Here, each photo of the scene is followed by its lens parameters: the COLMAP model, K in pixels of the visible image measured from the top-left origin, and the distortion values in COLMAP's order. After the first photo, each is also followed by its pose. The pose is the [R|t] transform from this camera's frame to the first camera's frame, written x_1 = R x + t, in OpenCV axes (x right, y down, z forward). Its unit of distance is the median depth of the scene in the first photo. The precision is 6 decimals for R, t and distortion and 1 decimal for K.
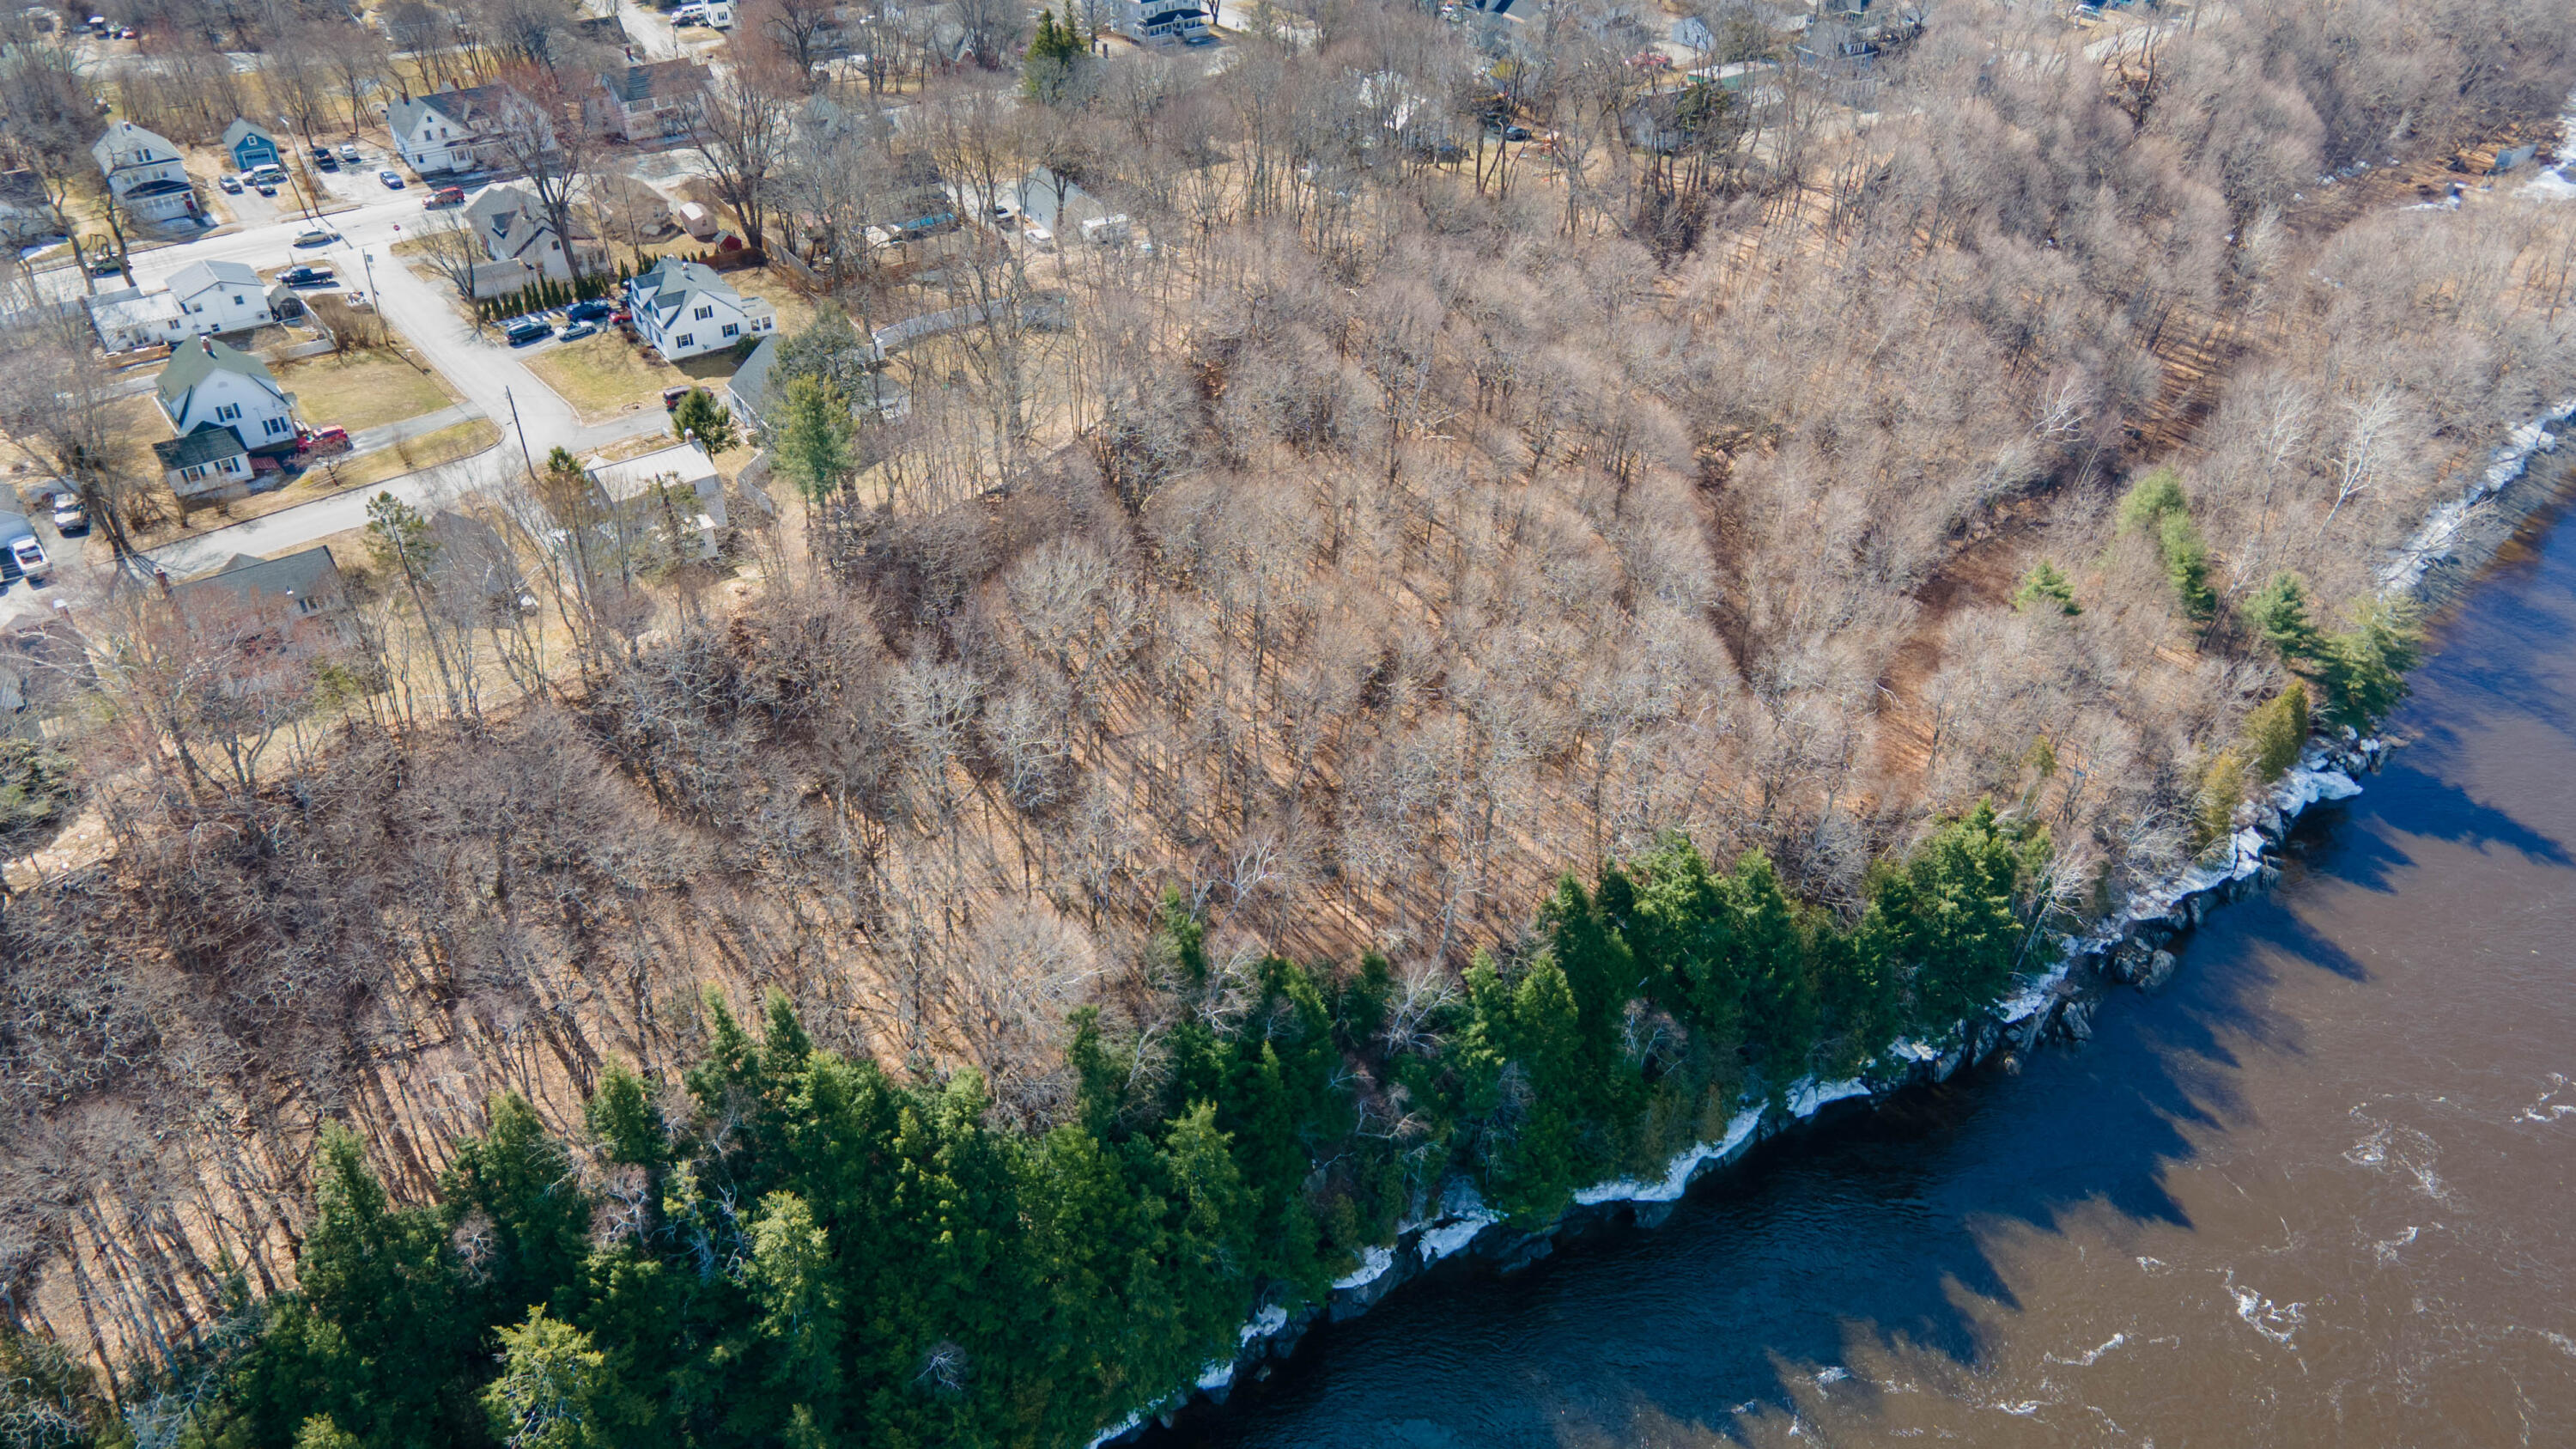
lens RADIAL K [[1829.8, 0, 1284.5], [0, 1829.8, 737.5], [0, 0, 1]] dist [-0.003926, 0.068484]
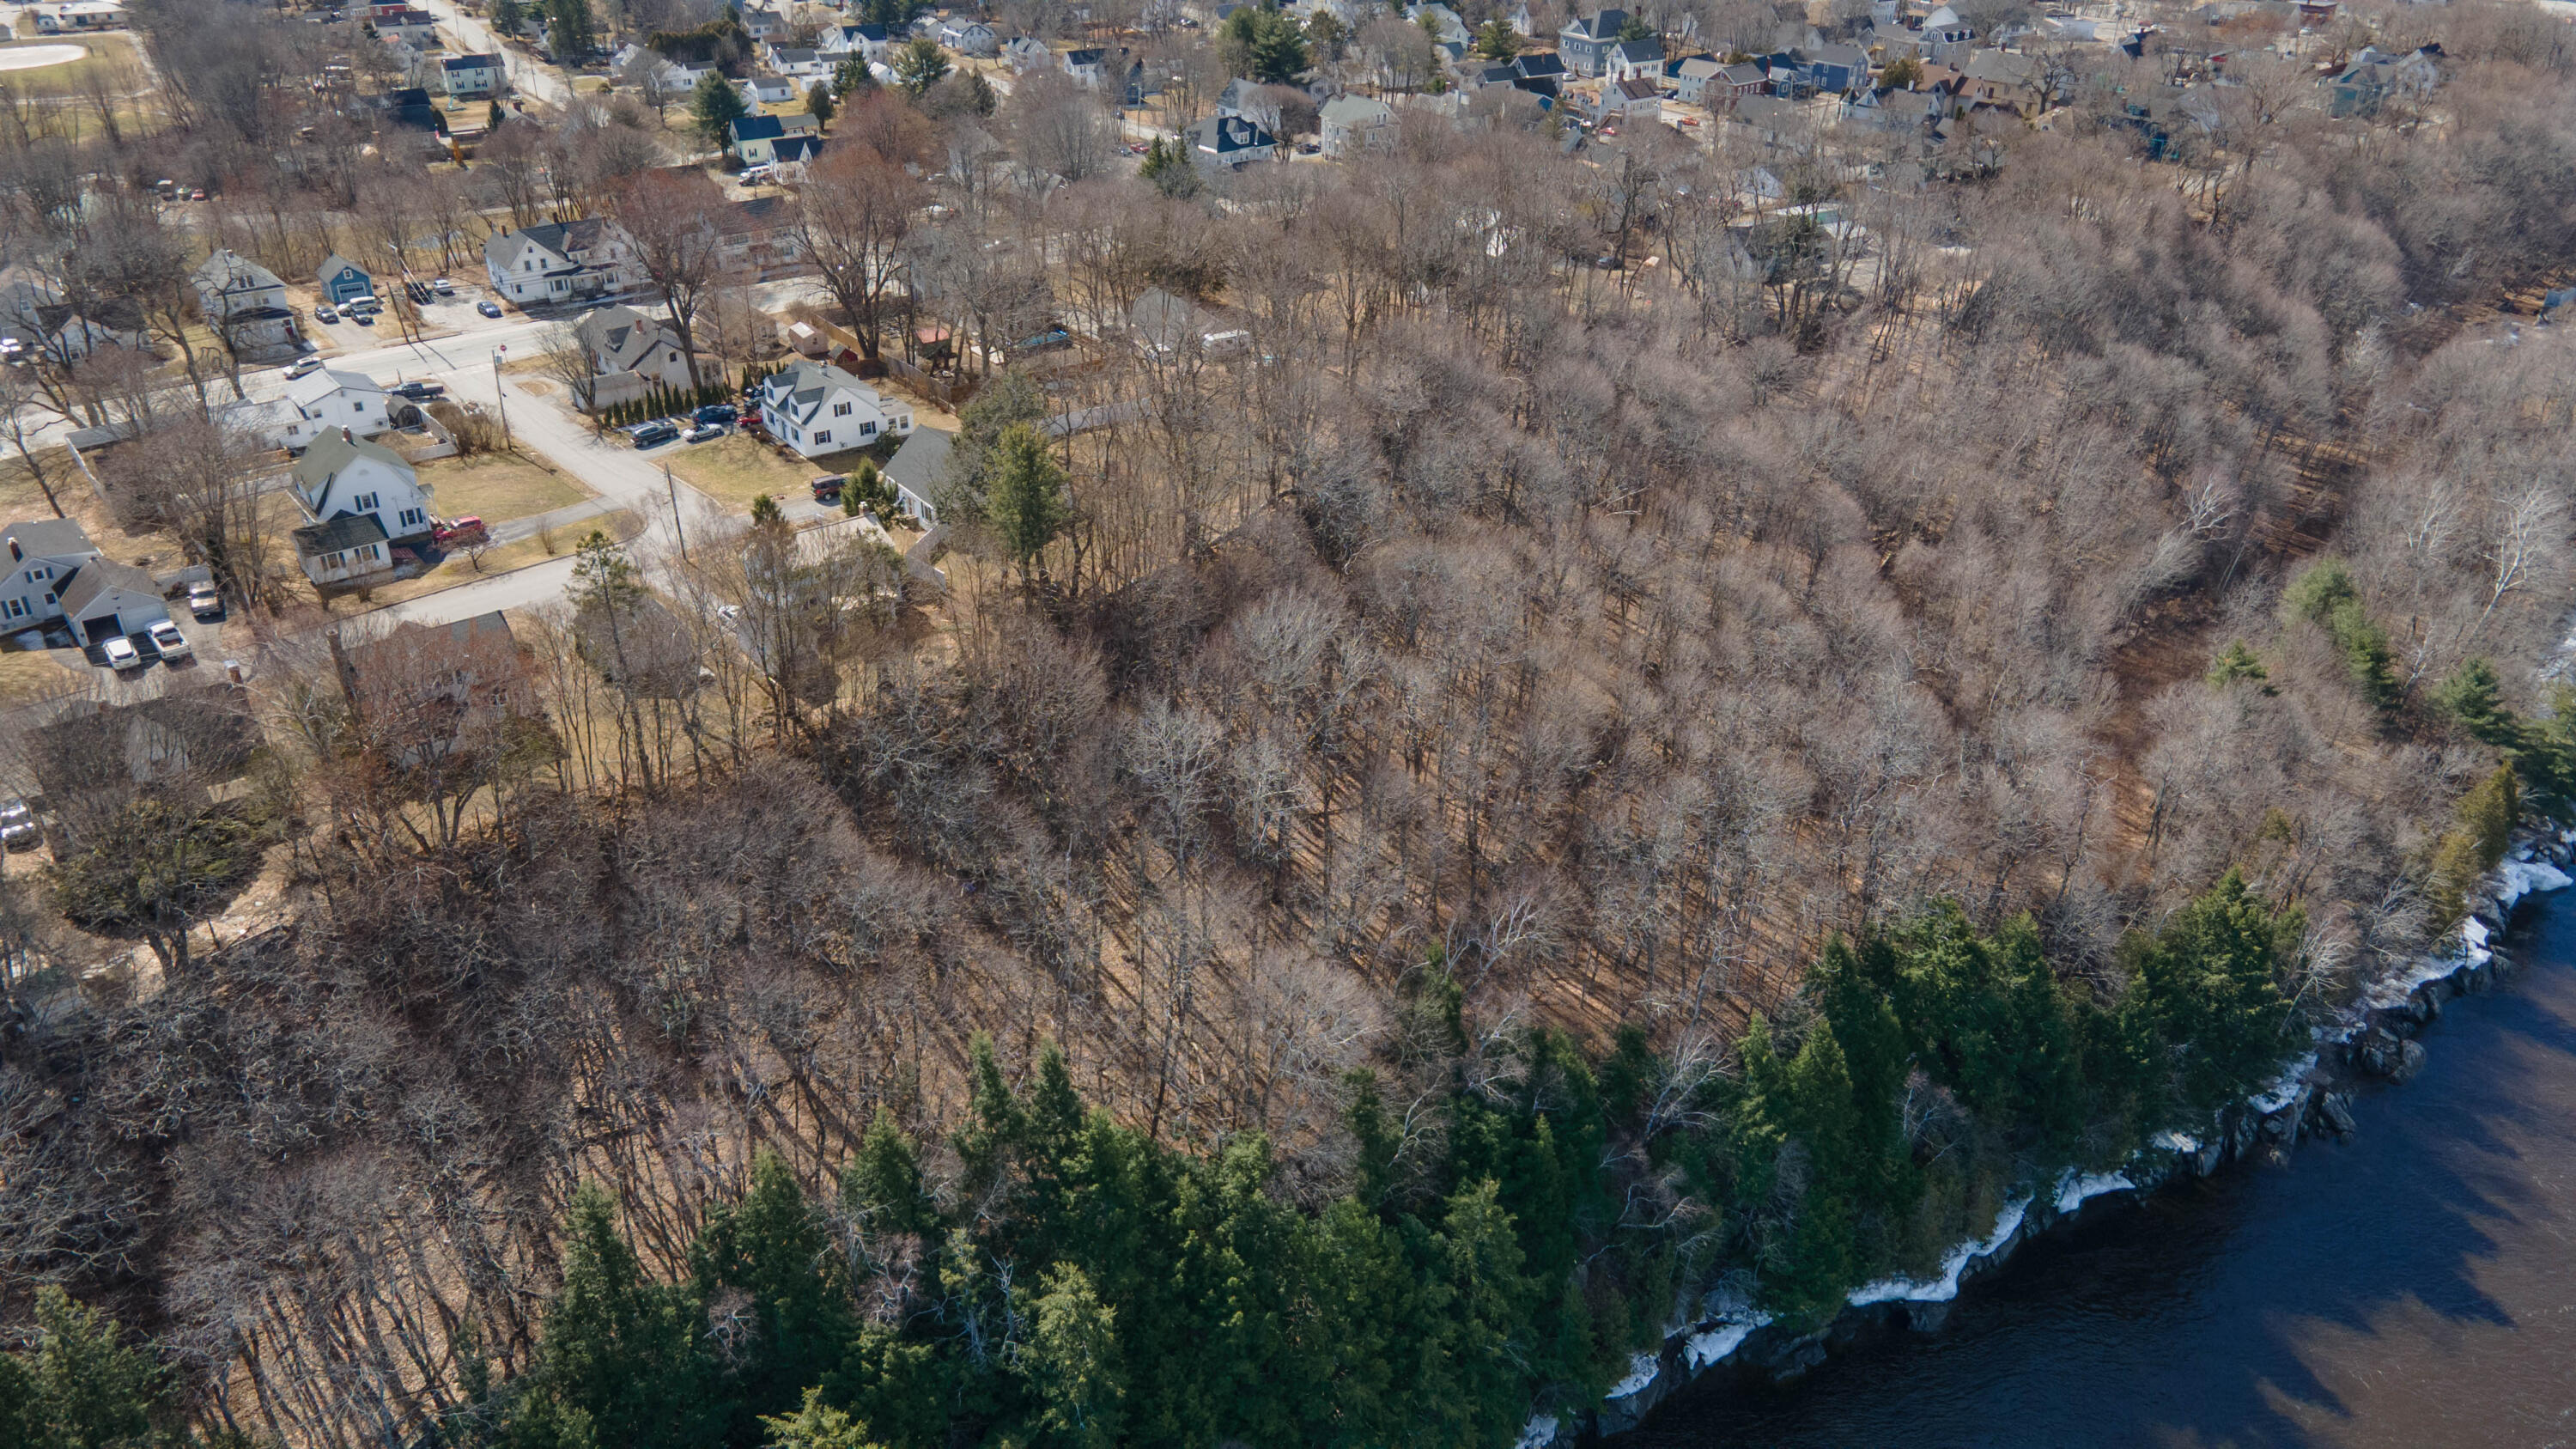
lens RADIAL K [[1829.8, 0, 1284.5], [0, 1829.8, 737.5], [0, 0, 1]] dist [-0.003926, 0.068484]
pose [[0.999737, -0.009499, 0.020895, -0.125305], [0.011745, 0.993848, -0.110127, 0.062924], [-0.019720, 0.110344, 0.993698, 0.054991]]
